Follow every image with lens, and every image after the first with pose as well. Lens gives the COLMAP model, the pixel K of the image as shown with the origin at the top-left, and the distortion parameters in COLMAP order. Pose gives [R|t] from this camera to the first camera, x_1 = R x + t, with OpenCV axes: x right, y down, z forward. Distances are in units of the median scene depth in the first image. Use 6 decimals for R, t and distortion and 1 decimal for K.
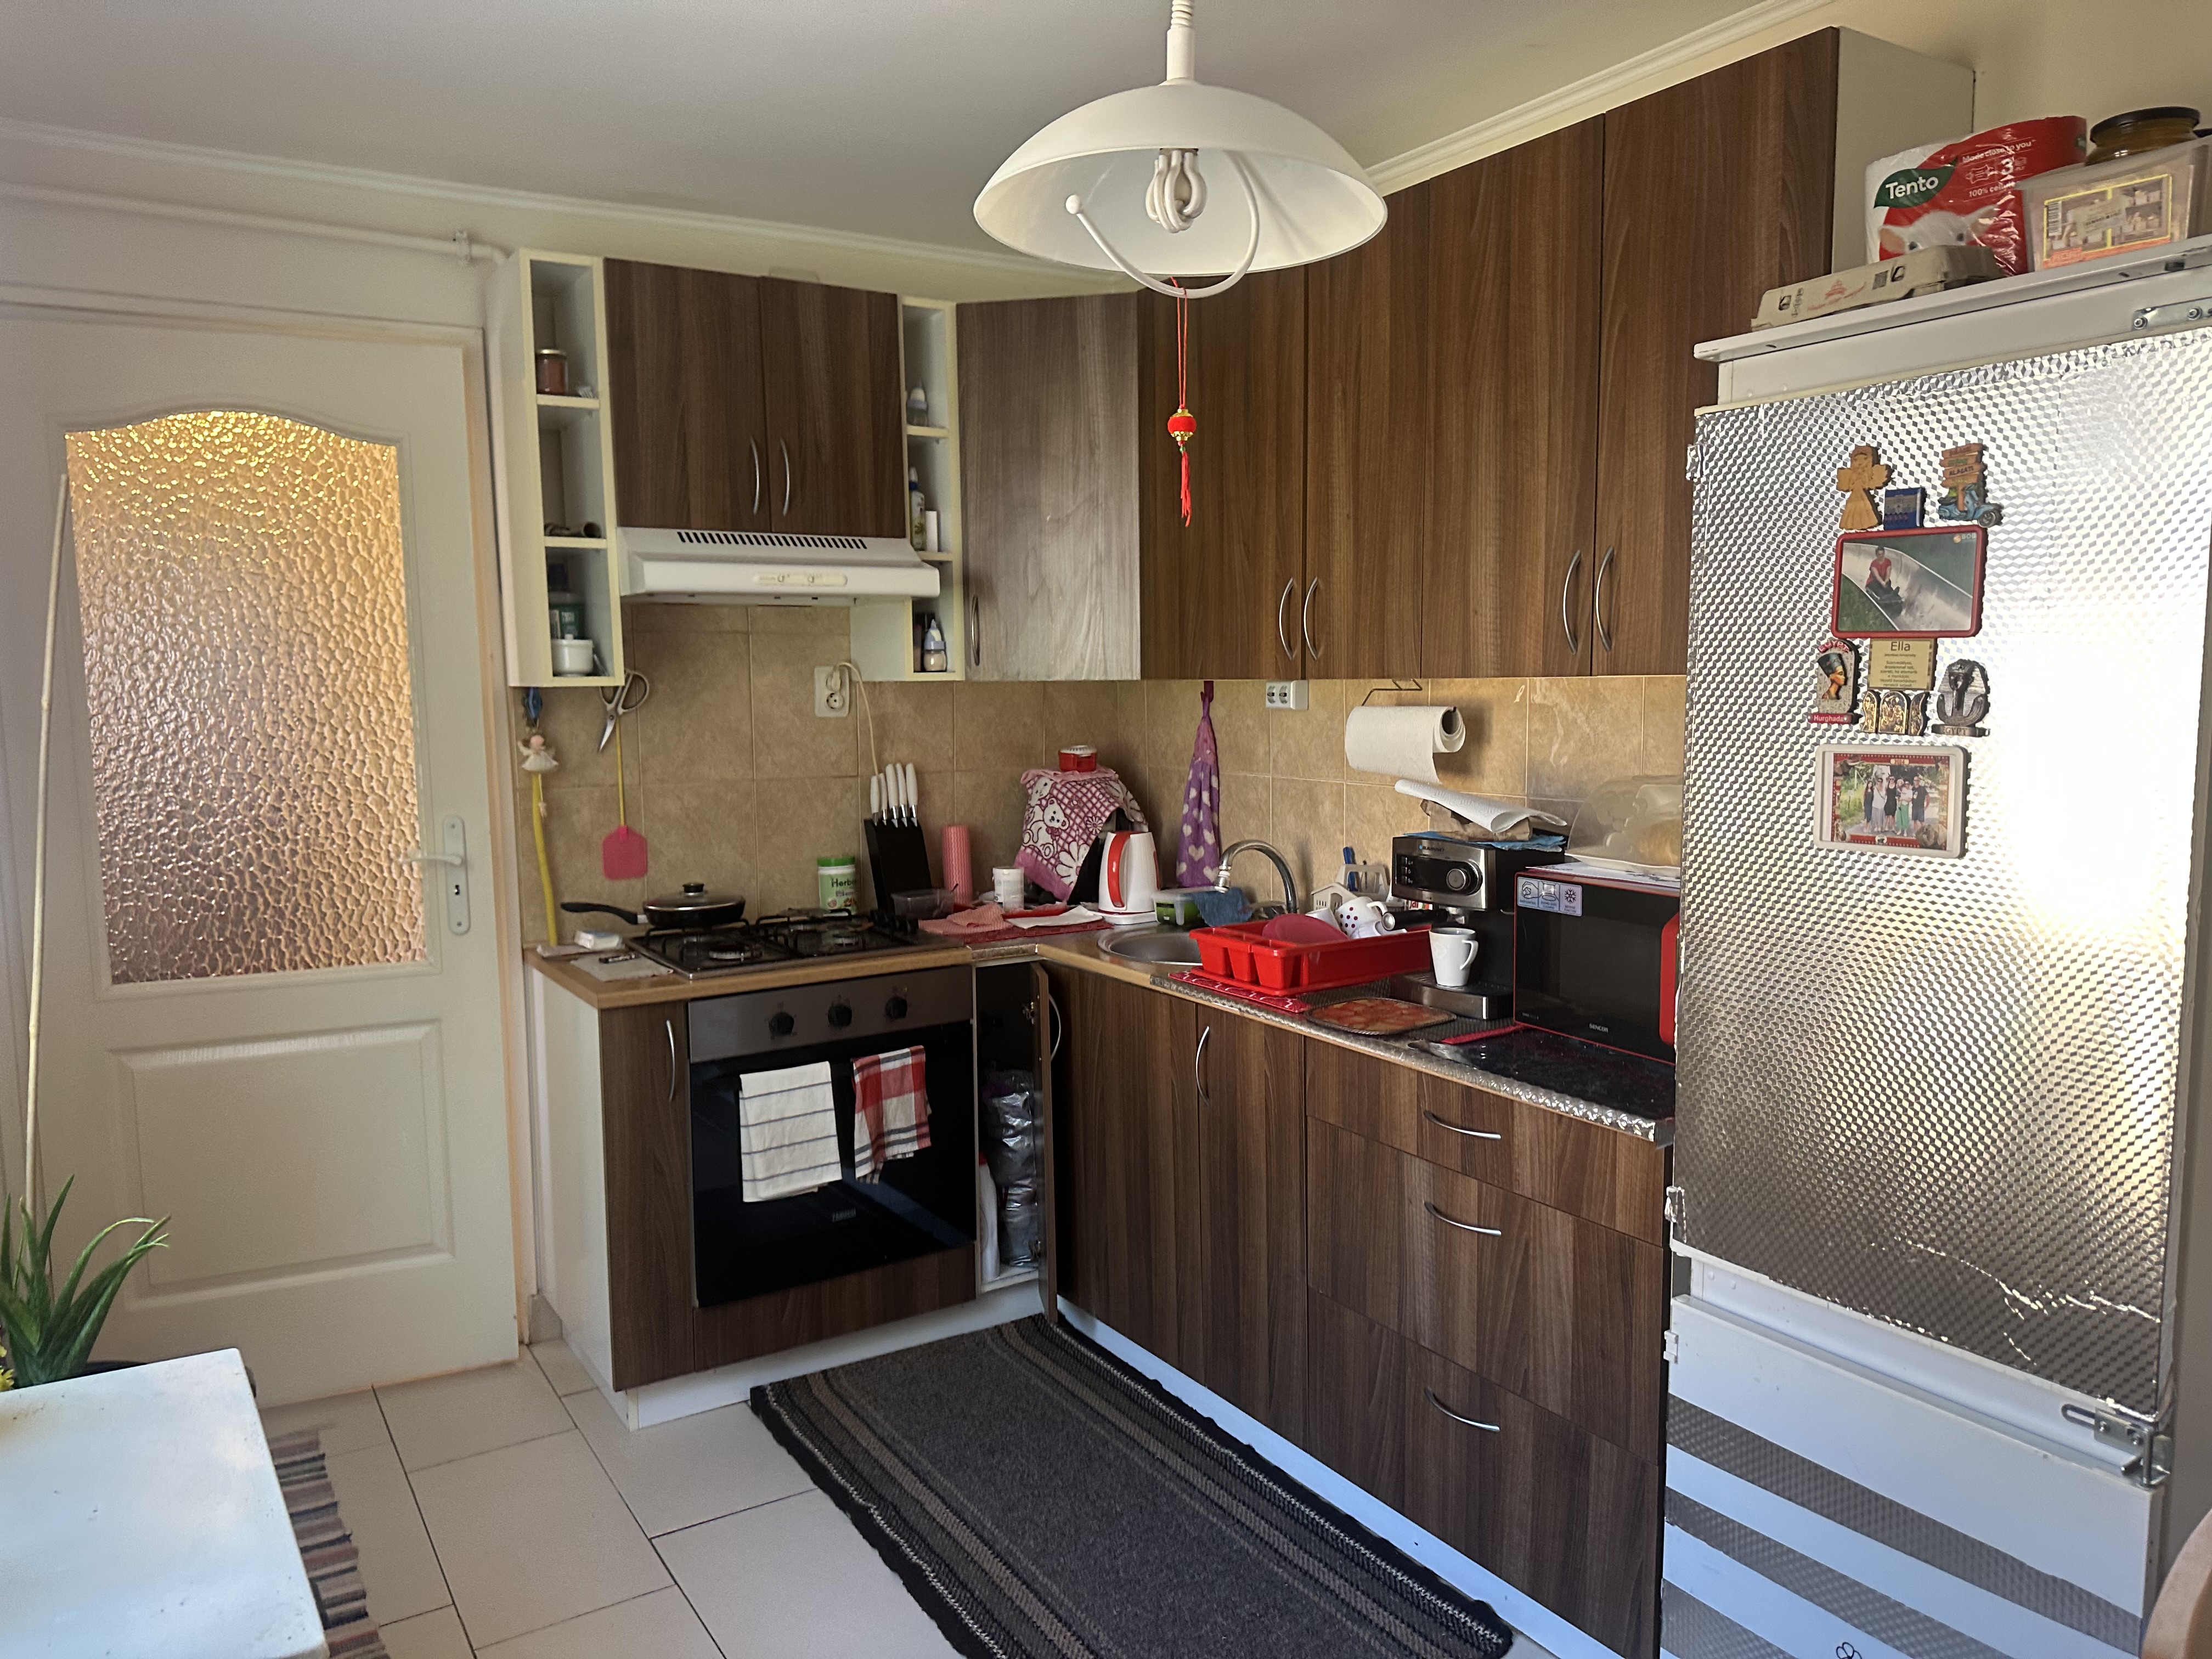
lens RADIAL K [[1555.5, 0, 1142.4], [0, 1555.5, 832.7], [0, 0, 1]] dist [0.084594, -0.180503]
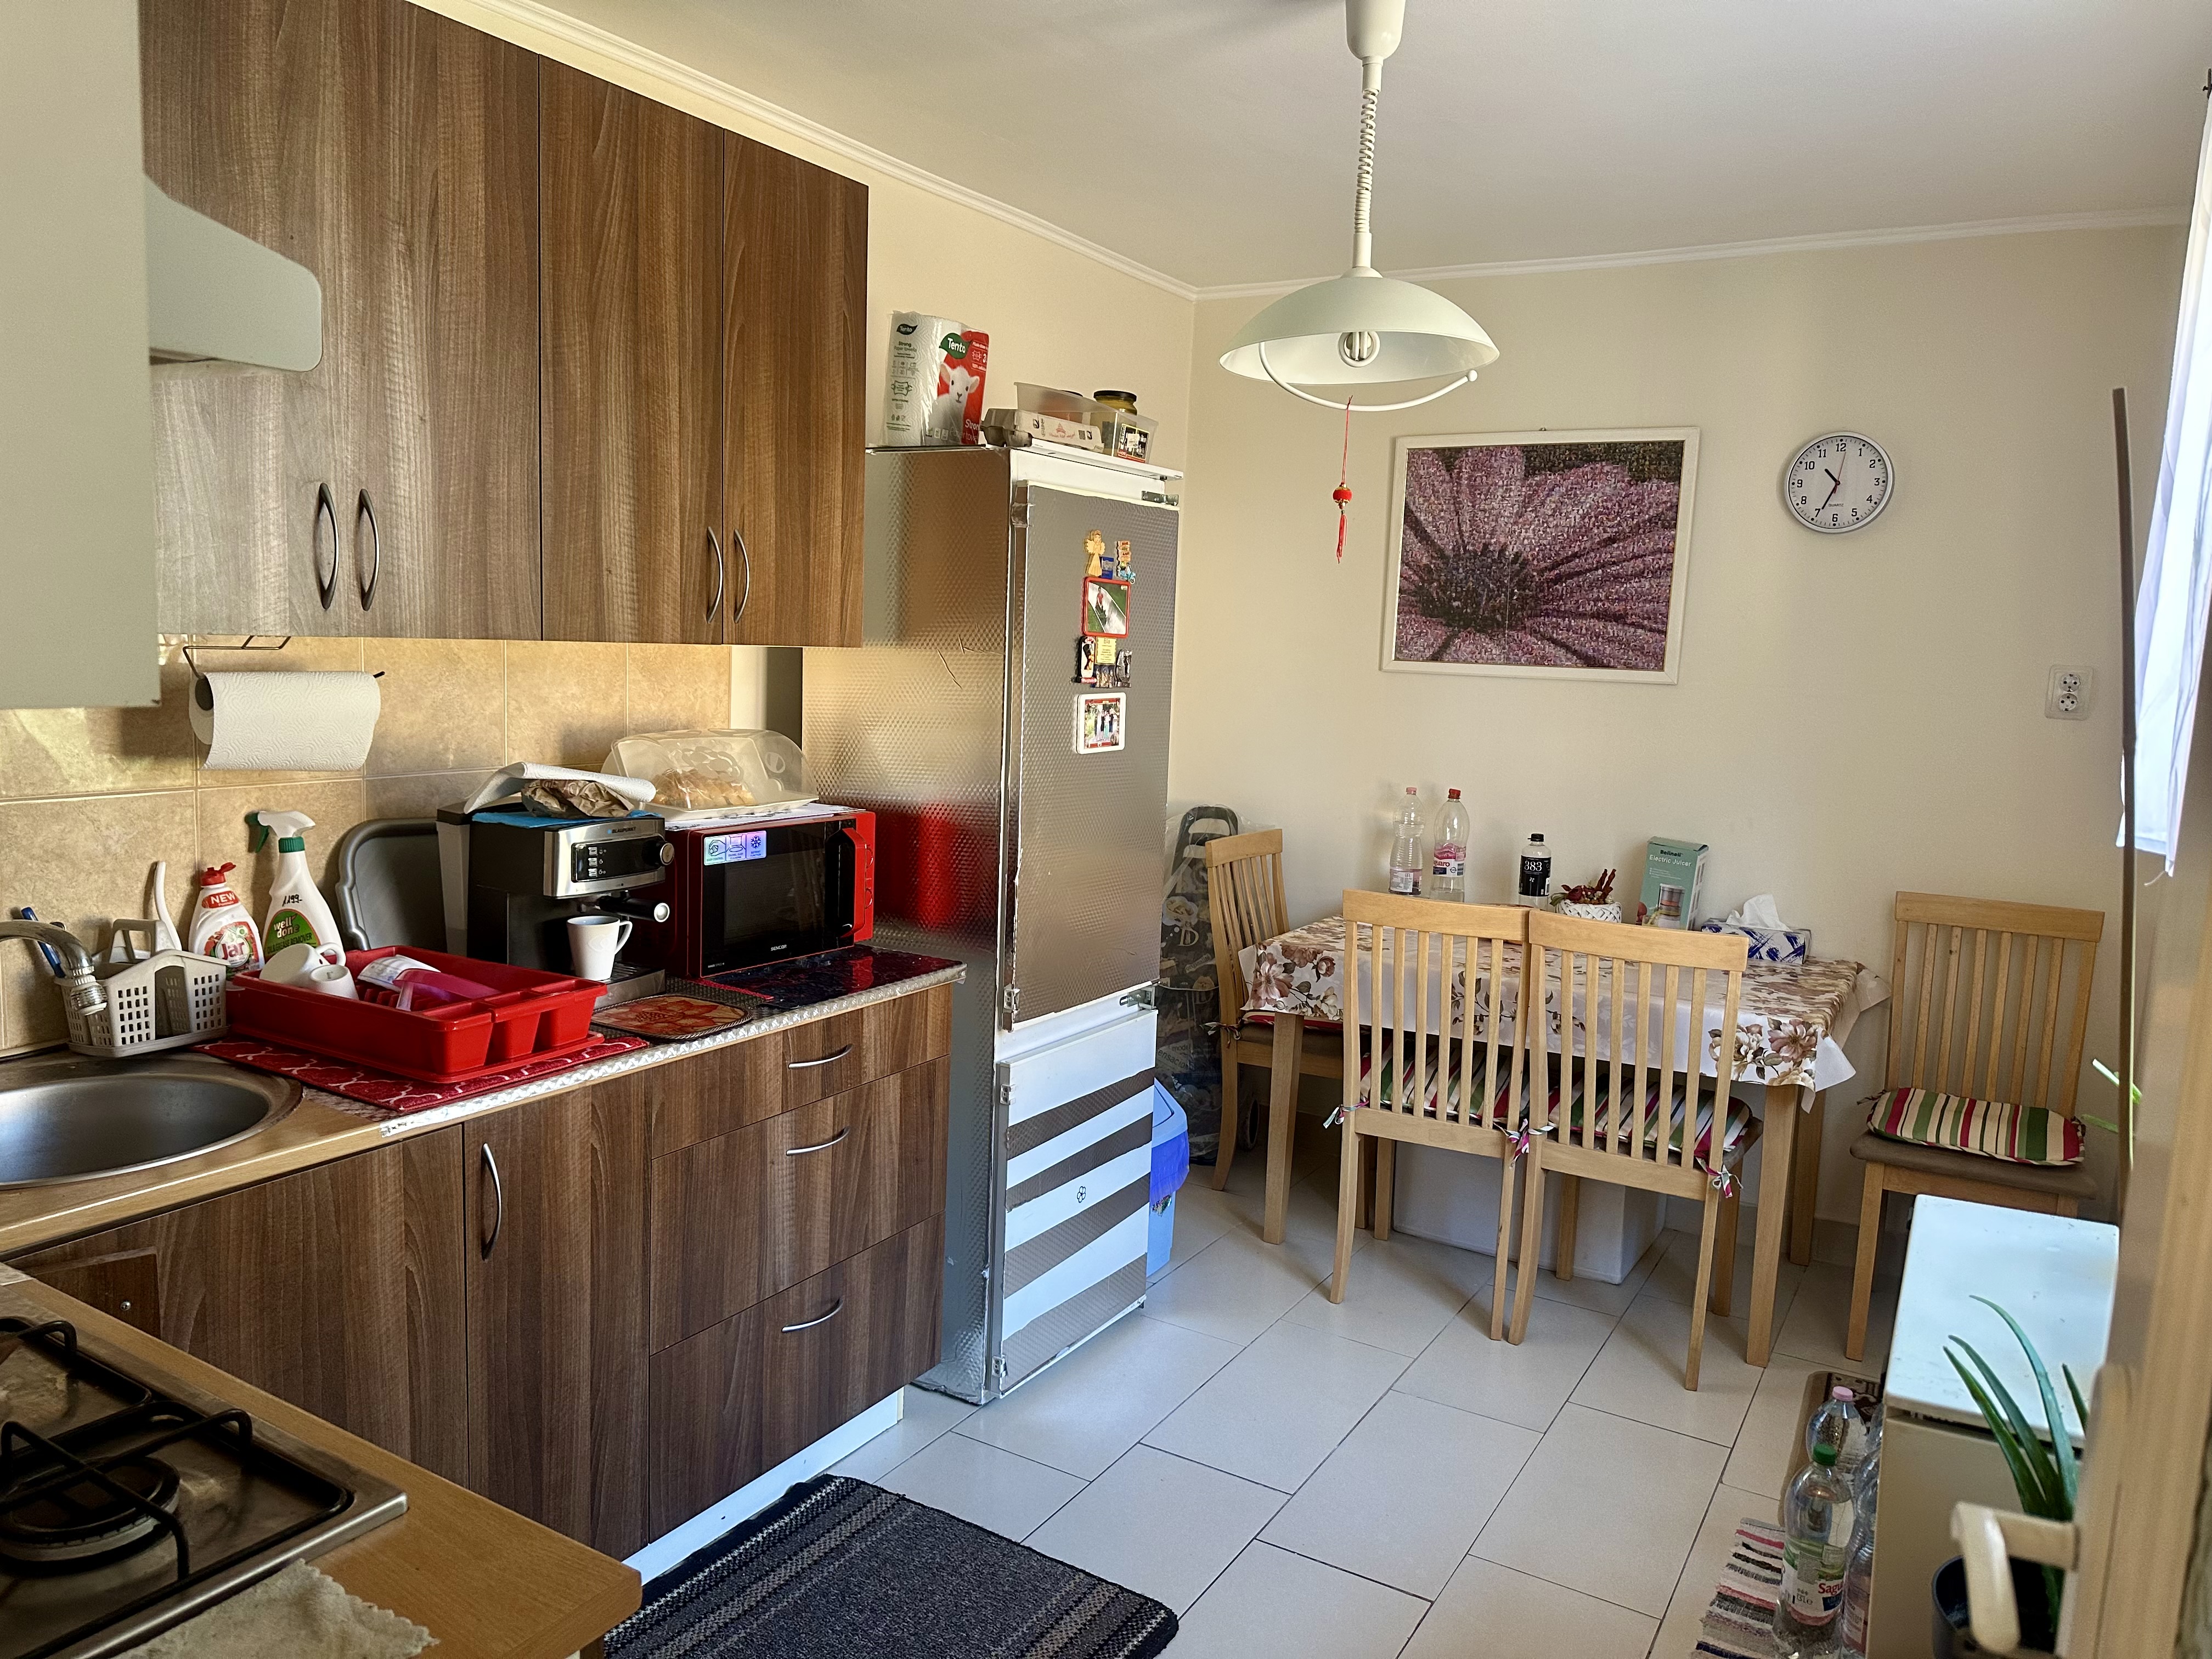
lens RADIAL K [[1555.5, 0, 1142.4], [0, 1555.5, 832.7], [0, 0, 1]] dist [0.084594, -0.180503]
pose [[-0.457839, -0.119569, 0.880958, -0.831223], [0.055538, 0.985132, 0.162572, -0.131819], [-0.887299, 0.123359, -0.444392, 1.241676]]
